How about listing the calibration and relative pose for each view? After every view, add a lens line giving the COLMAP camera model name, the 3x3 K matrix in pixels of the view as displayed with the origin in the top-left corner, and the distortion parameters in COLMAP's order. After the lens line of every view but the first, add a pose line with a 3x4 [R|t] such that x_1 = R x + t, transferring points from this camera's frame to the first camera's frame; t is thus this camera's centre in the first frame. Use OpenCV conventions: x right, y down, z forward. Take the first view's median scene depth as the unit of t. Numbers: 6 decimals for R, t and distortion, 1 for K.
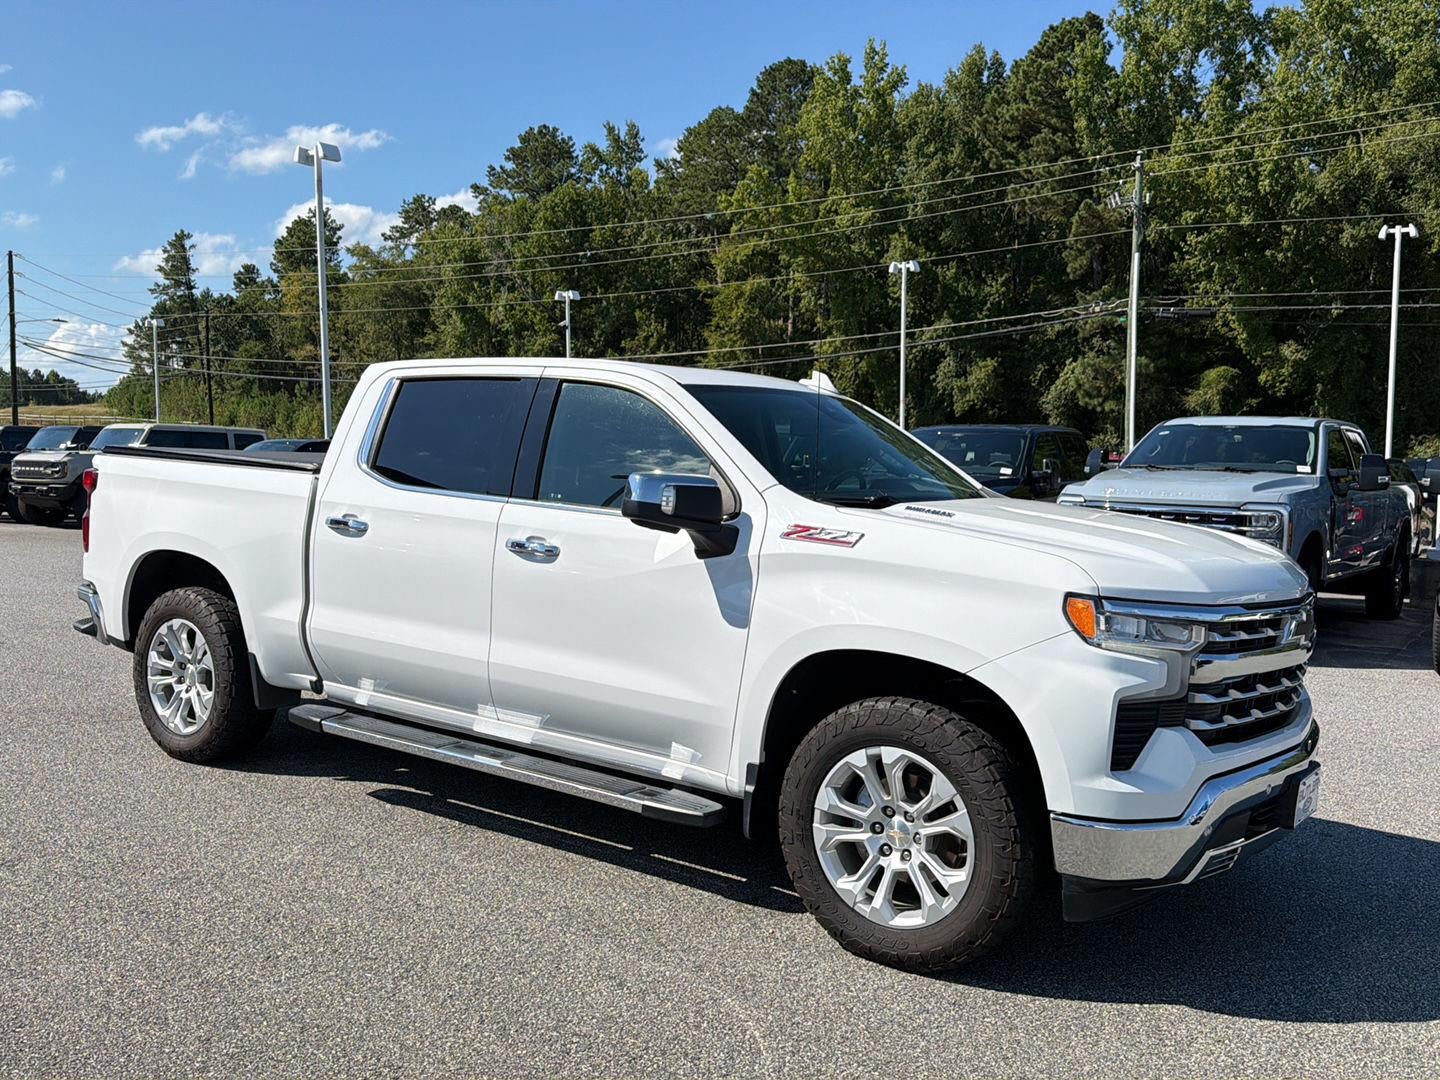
lens RADIAL K [[1339.2, 0, 722.5], [0, 1339.2, 536.1], [0, 0, 1]] dist [0.032987, 0.000000]
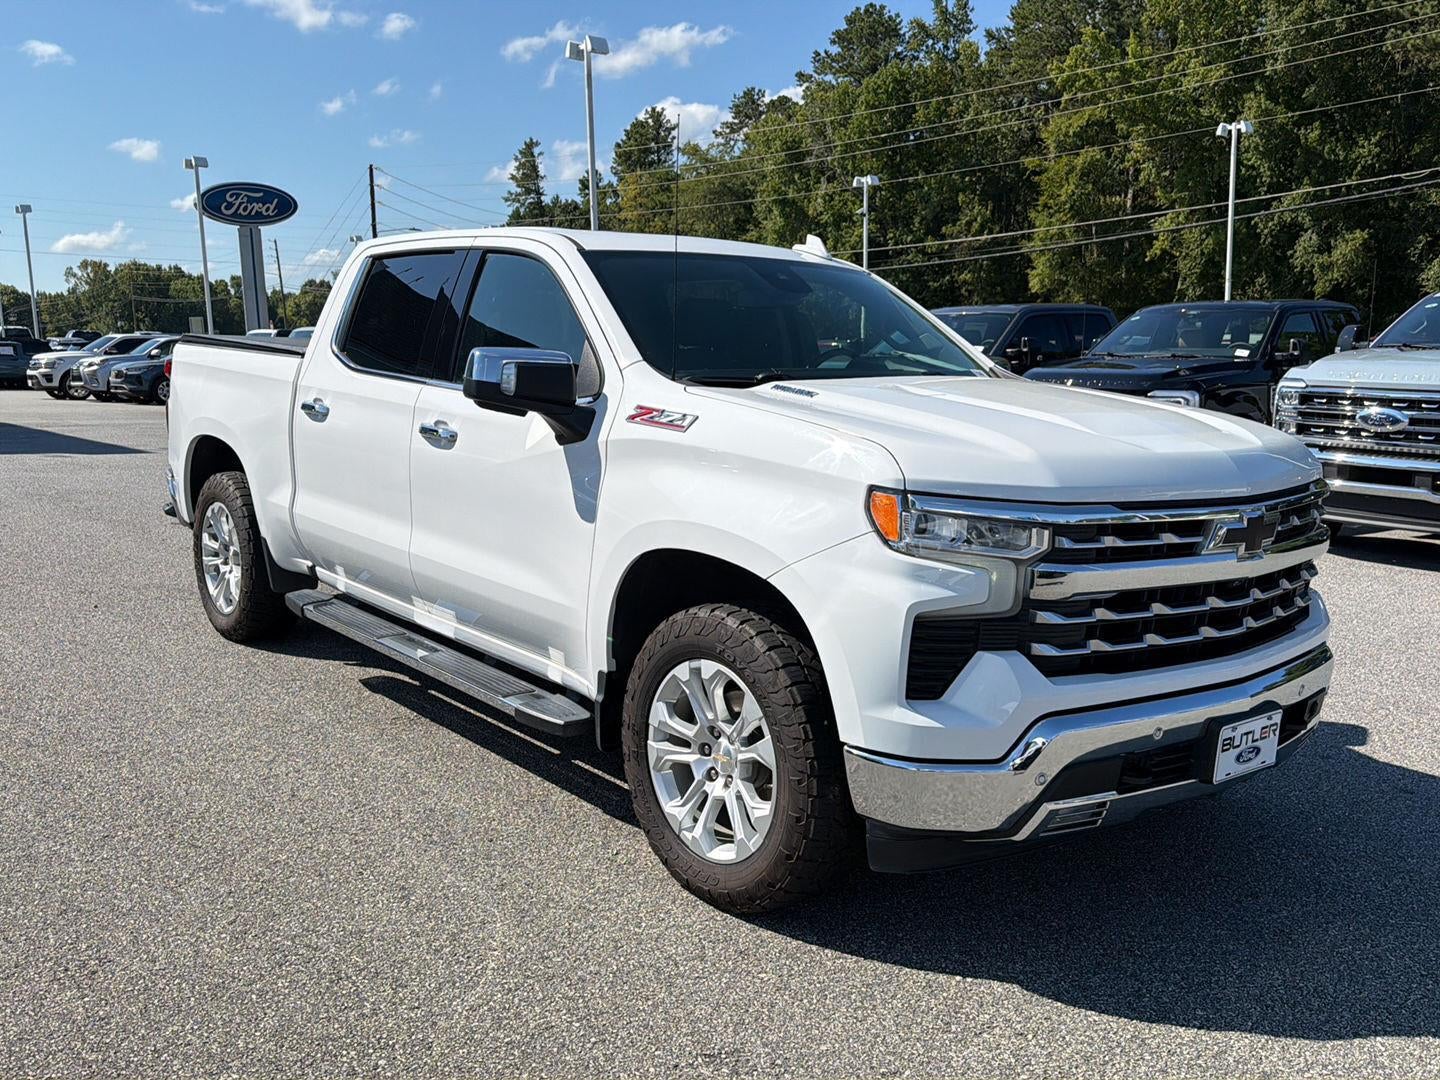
lens RADIAL K [[1339.2, 0, 711.0], [0, 1339.2, 539.9], [0, 0, 1]] dist [0.032987, 0.000000]
pose [[0.964175, 0.024081, -0.264171, 0.282882], [-0.002723, 0.996717, 0.080920, 0.006750], [0.265253, -0.077302, 0.961075, 0.131401]]
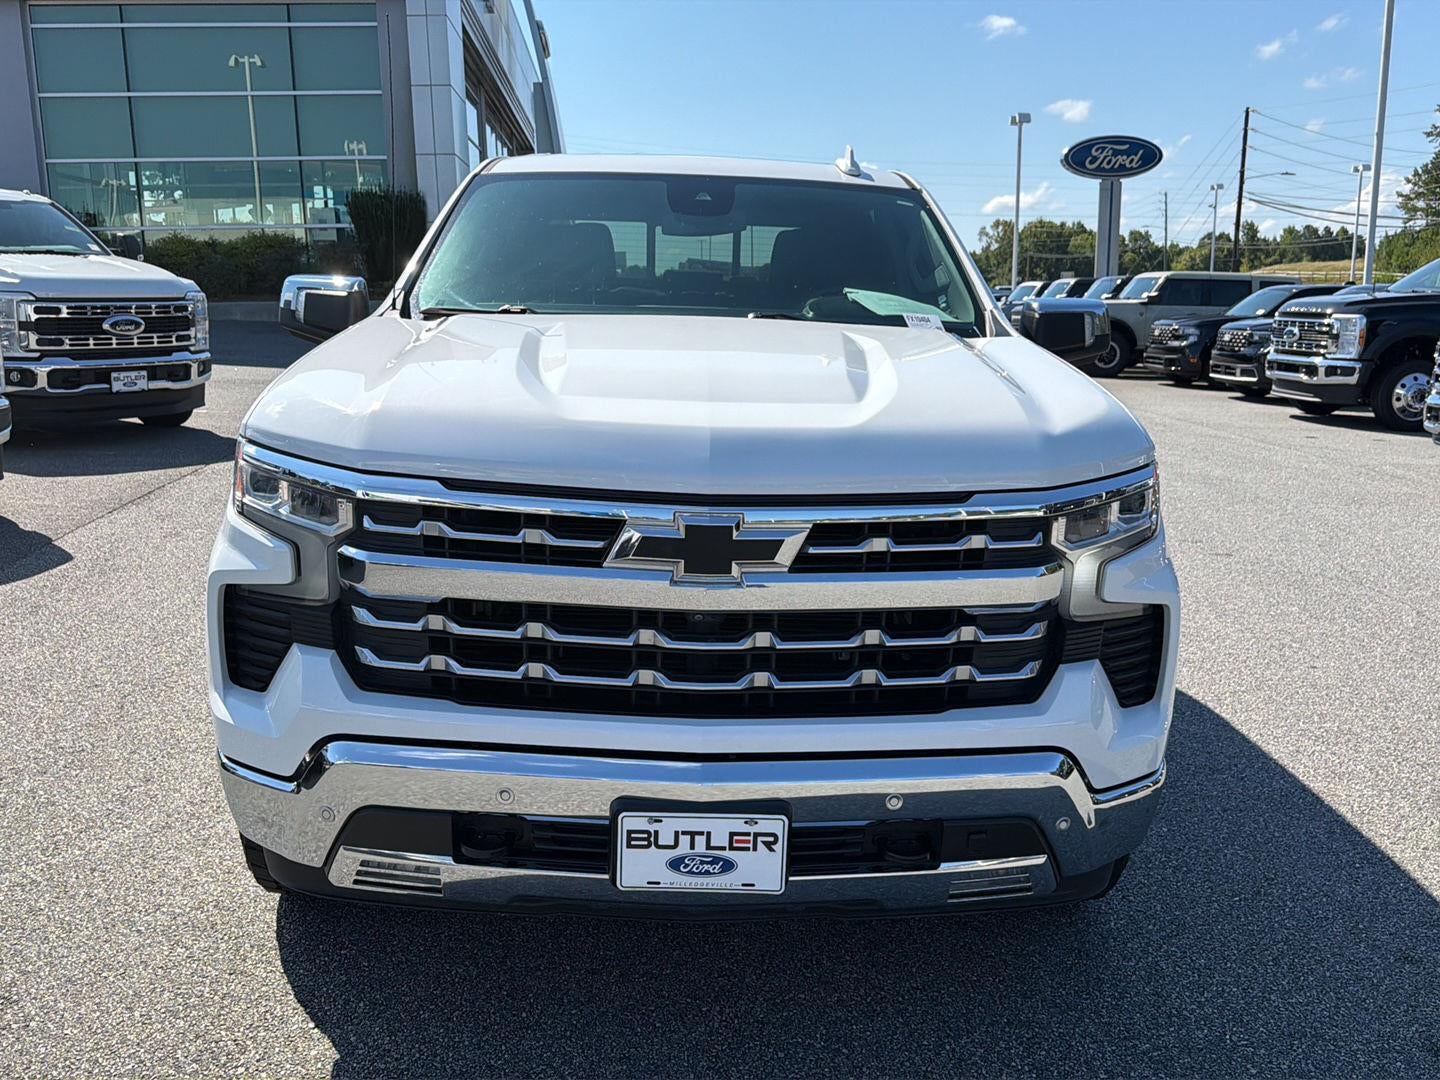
lens RADIAL K [[1339.2, 0, 720.8], [0, 1339.2, 546.0], [0, 0, 1]] dist [0.032987, 0.000000]
pose [[0.619458, 0.141174, -0.772232, 0.711121], [-0.056003, 0.989138, 0.135904, -0.005701], [0.783030, -0.040940, 0.620636, 0.557380]]
